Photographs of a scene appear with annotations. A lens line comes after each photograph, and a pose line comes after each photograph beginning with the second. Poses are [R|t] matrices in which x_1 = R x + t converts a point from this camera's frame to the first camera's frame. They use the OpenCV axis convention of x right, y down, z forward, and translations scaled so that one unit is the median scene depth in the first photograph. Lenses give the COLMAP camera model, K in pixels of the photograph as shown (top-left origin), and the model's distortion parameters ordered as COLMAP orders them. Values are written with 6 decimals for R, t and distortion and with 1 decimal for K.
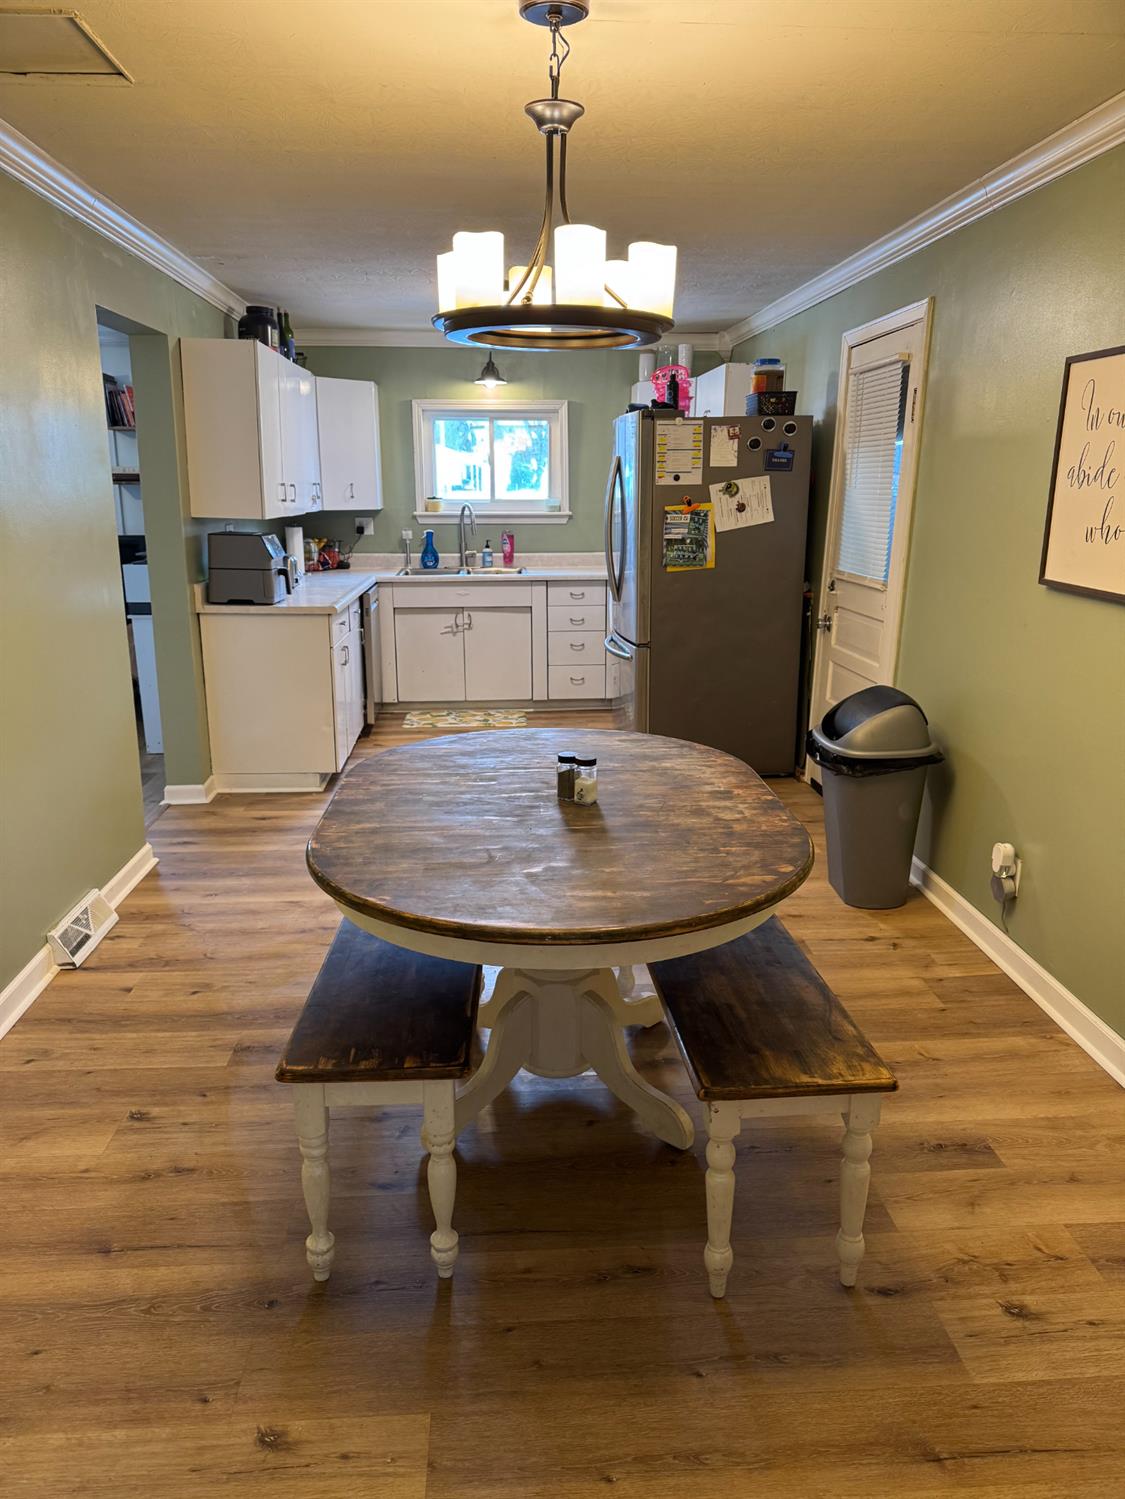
lens RADIAL K [[1046.8, 0, 570.5], [0, 1046.8, 752.9], [0, 0, 1]] dist [0.092367, 0.000275]
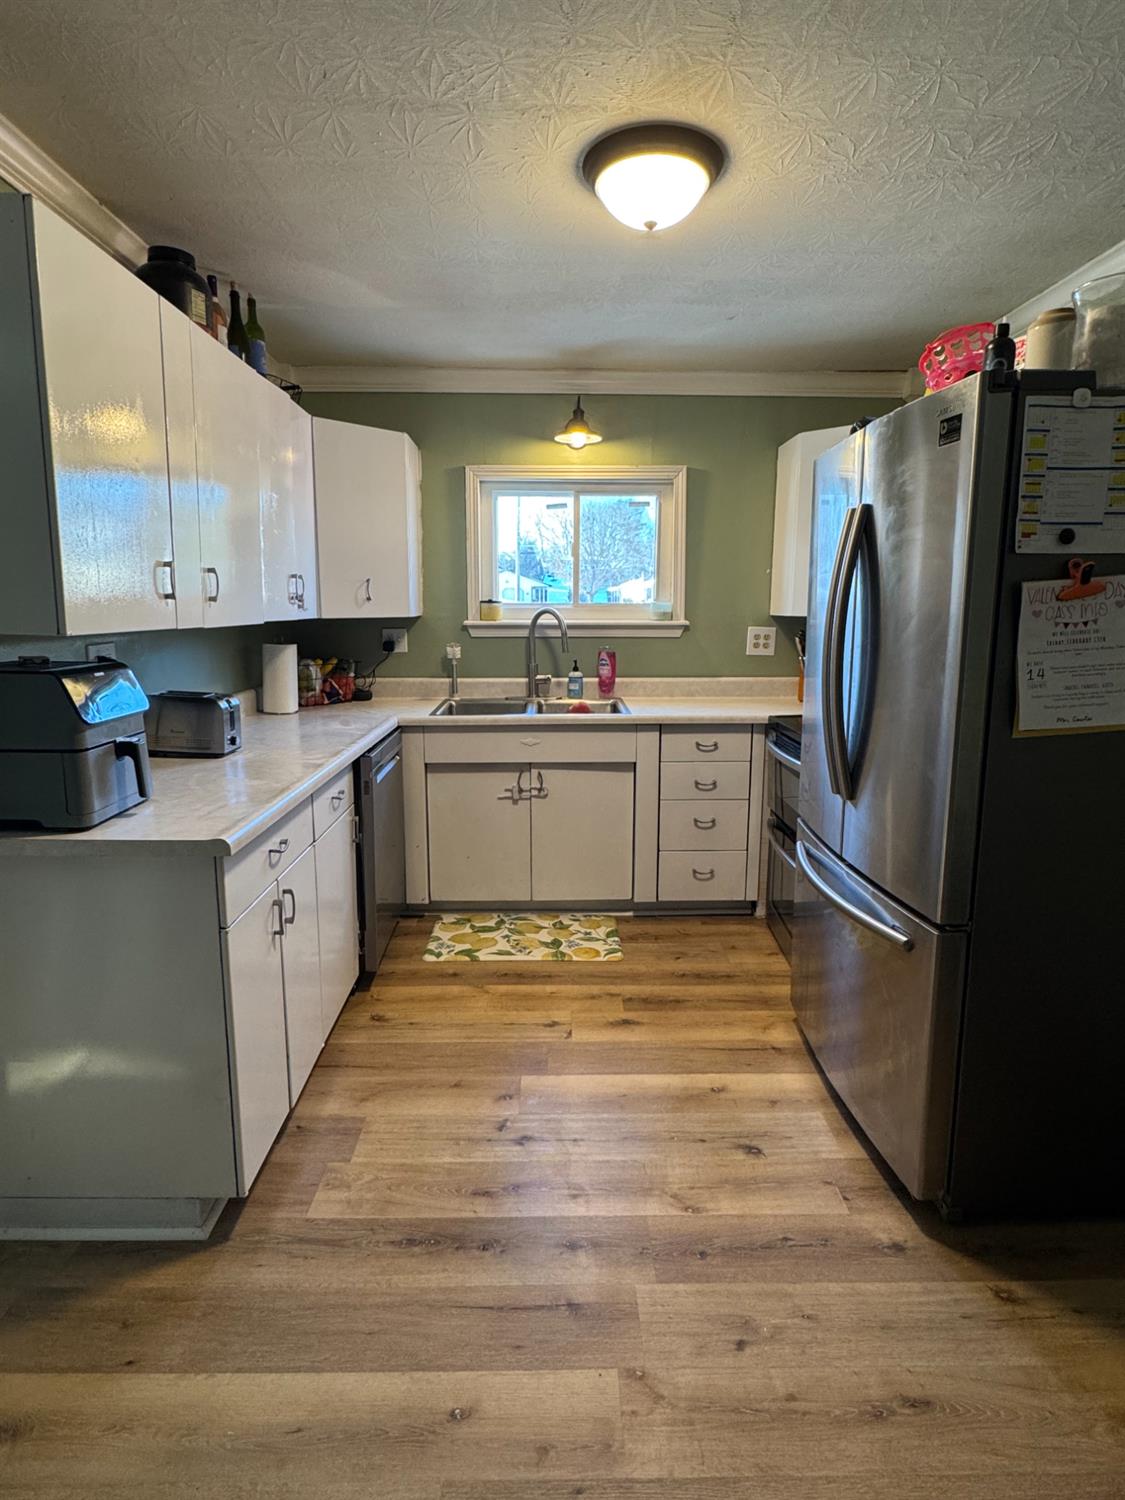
lens RADIAL K [[800.8, 0, 556.9], [0, 800.8, 742.1], [0, 0, 1]] dist [-0.002113, 0.000204]
pose [[0.997730, 0.014655, -0.065725, -0.053067], [-0.019746, 0.996797, -0.077497, -0.112459], [0.064379, 0.078619, 0.994824, 0.500421]]
